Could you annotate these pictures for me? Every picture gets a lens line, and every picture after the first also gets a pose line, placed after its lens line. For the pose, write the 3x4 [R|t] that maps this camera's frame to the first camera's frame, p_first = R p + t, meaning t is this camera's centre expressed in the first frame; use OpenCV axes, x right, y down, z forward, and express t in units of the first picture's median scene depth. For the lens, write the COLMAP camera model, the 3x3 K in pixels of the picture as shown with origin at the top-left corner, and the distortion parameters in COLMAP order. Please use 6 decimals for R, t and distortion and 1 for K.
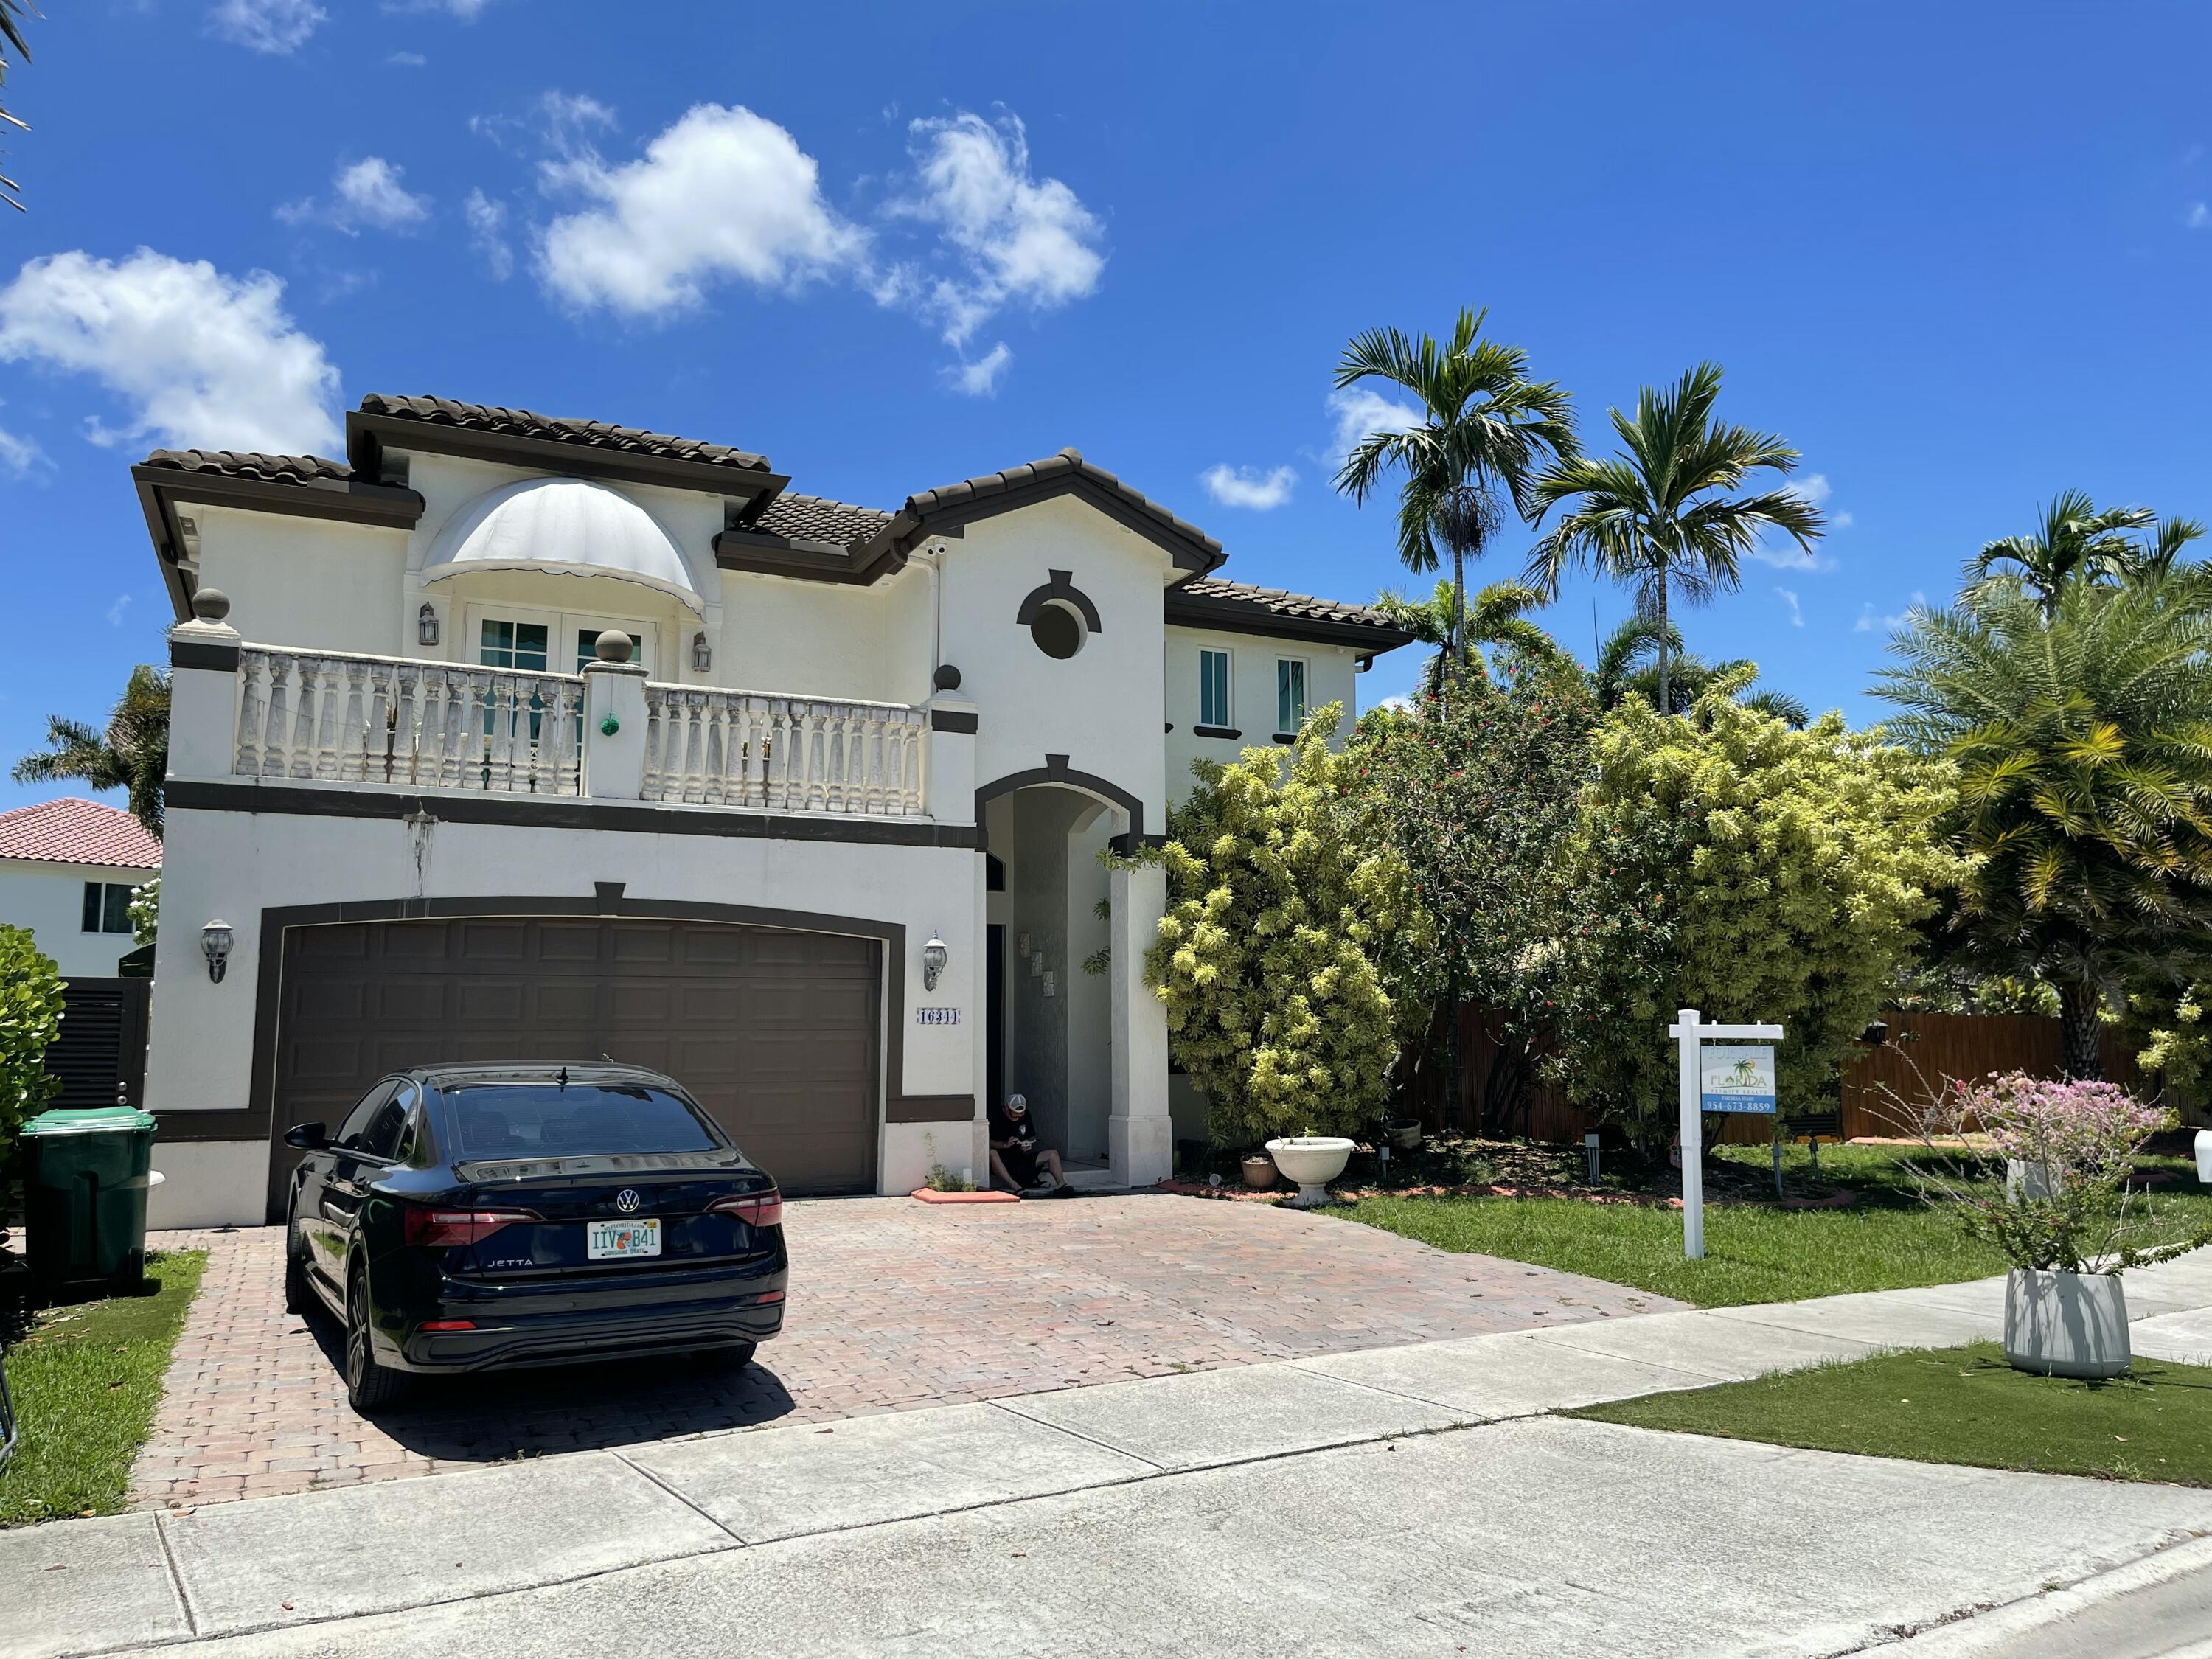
lens RADIAL K [[1662.0, 0, 1106.0], [0, 1662.0, 829.5], [0, 0, 1]] dist [0.043078, -0.011199]
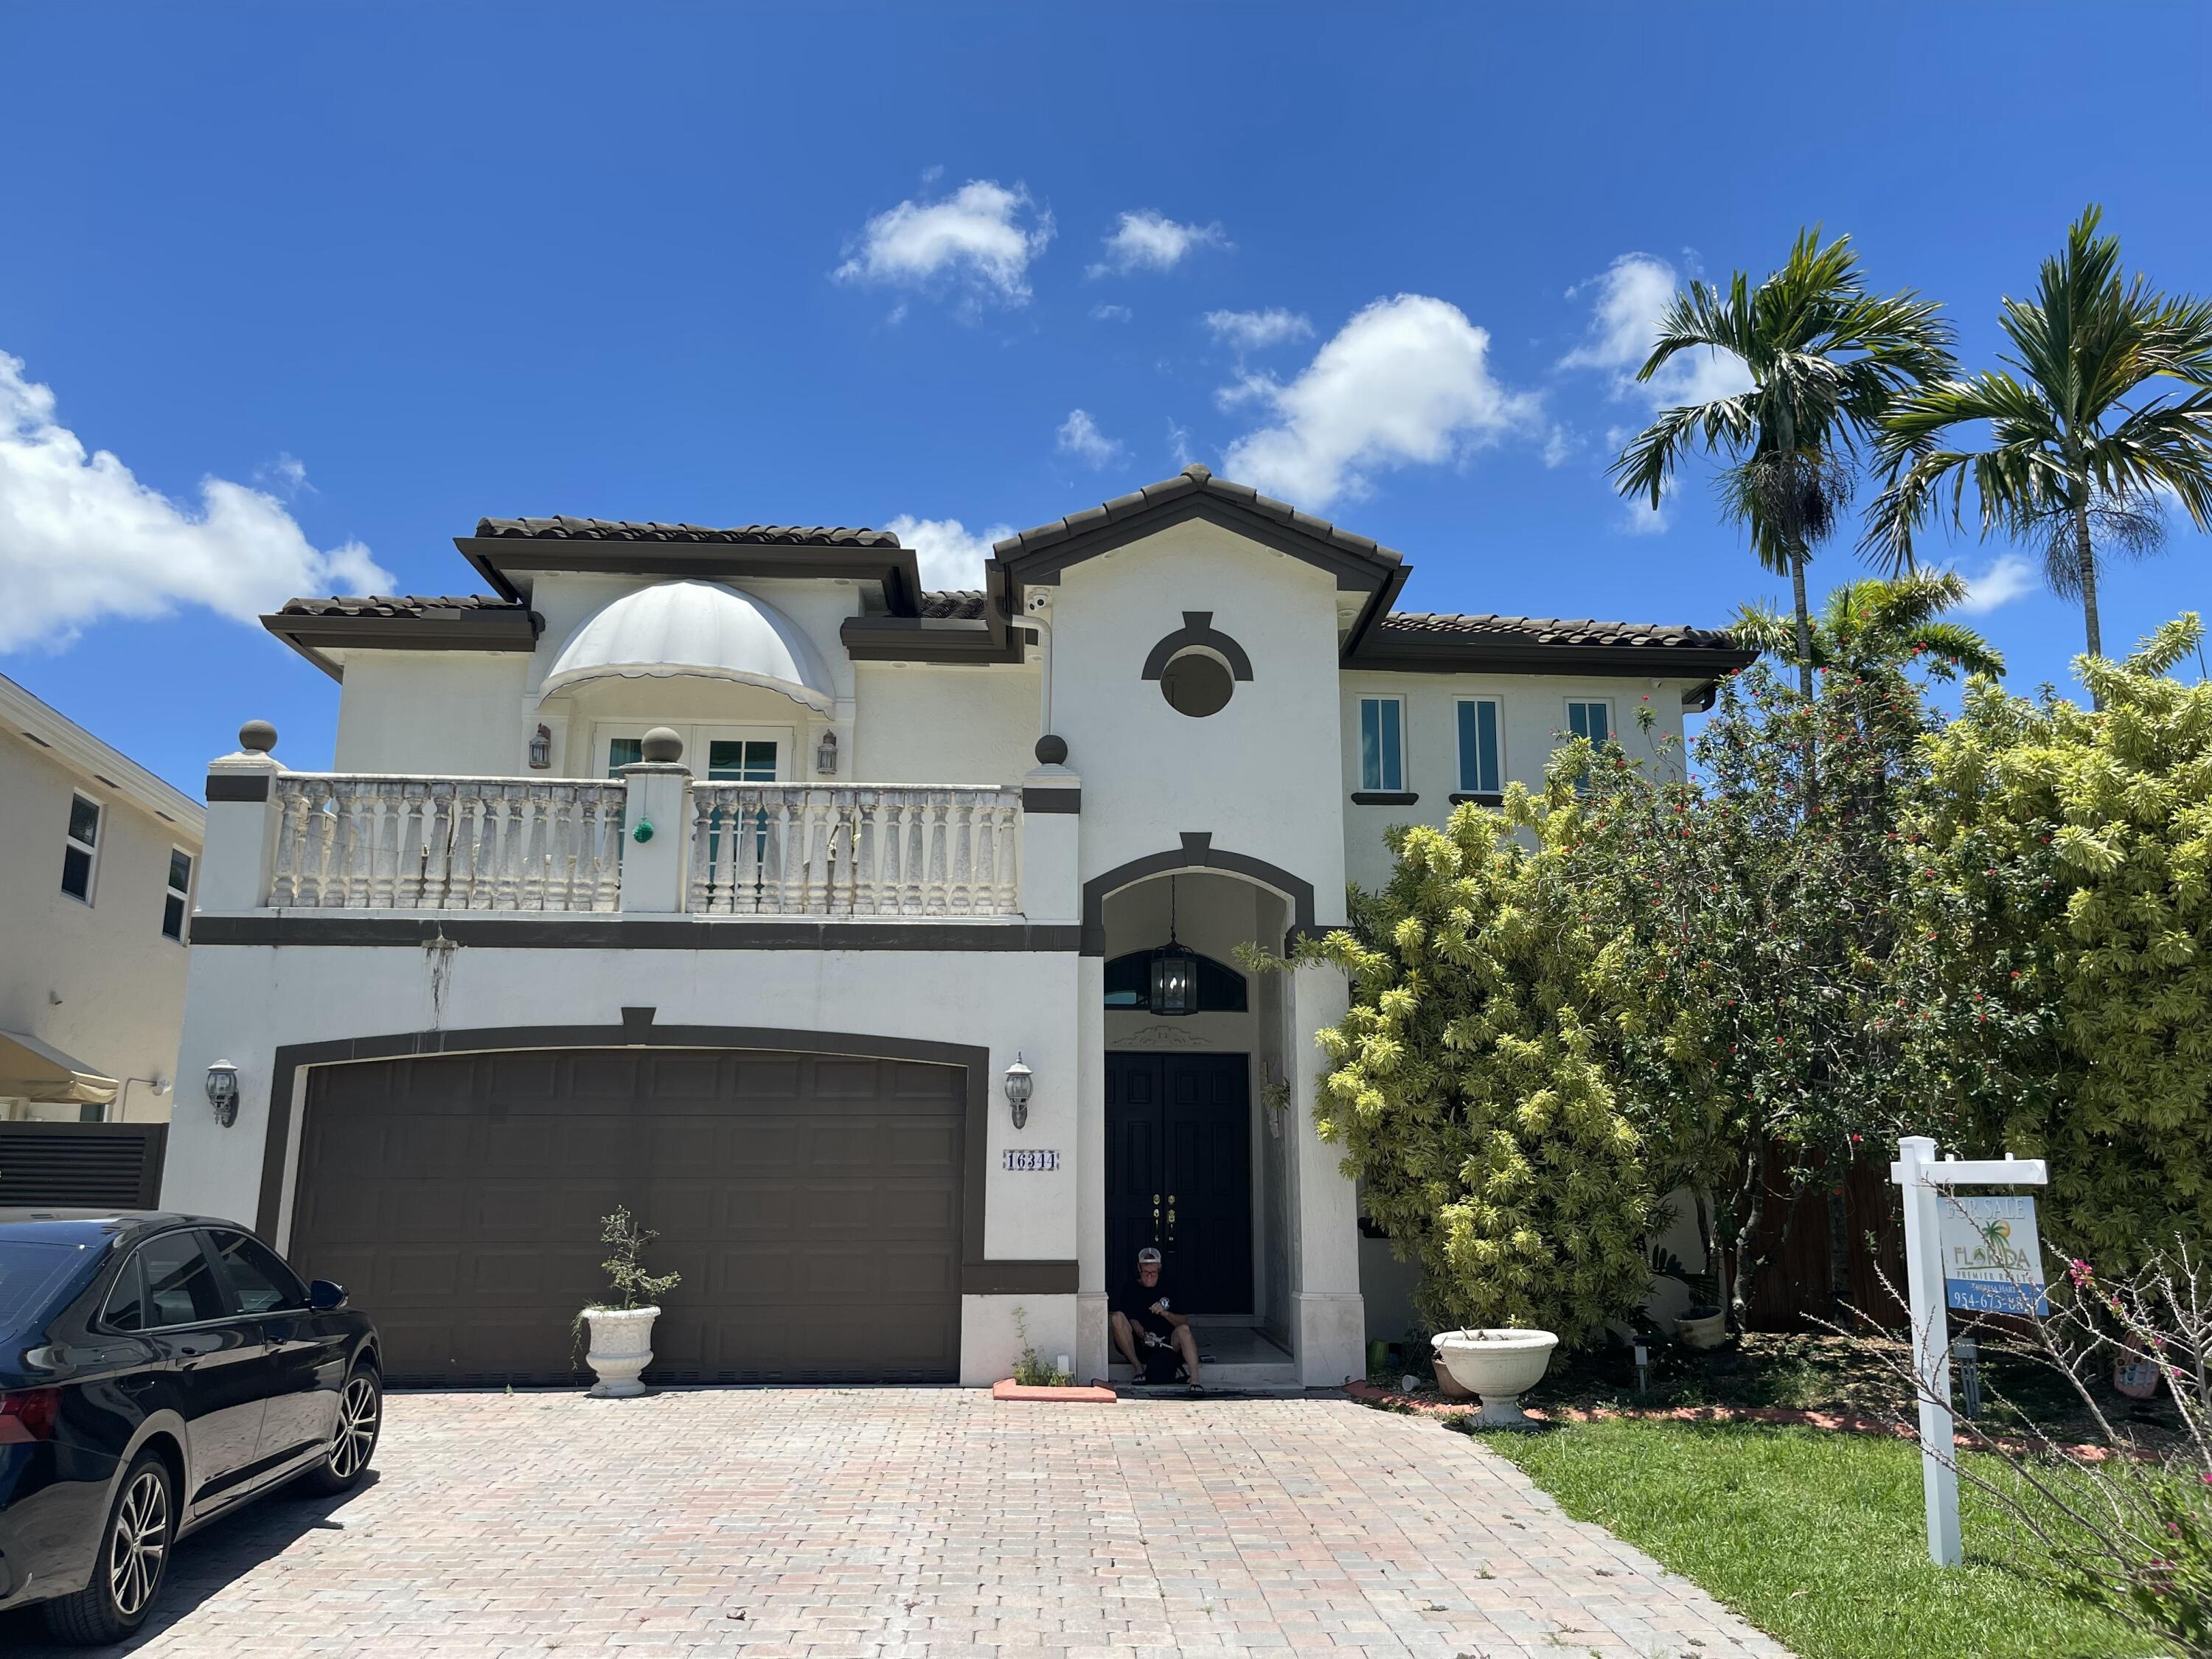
lens RADIAL K [[1662.0, 0, 1106.0], [0, 1662.0, 829.5], [0, 0, 1]] dist [0.043078, -0.011199]
pose [[0.927214, -0.079023, -0.366099, 0.237461], [0.044355, 0.993777, -0.102171, 0.035690], [0.371895, 0.078496, 0.924950, 0.244918]]
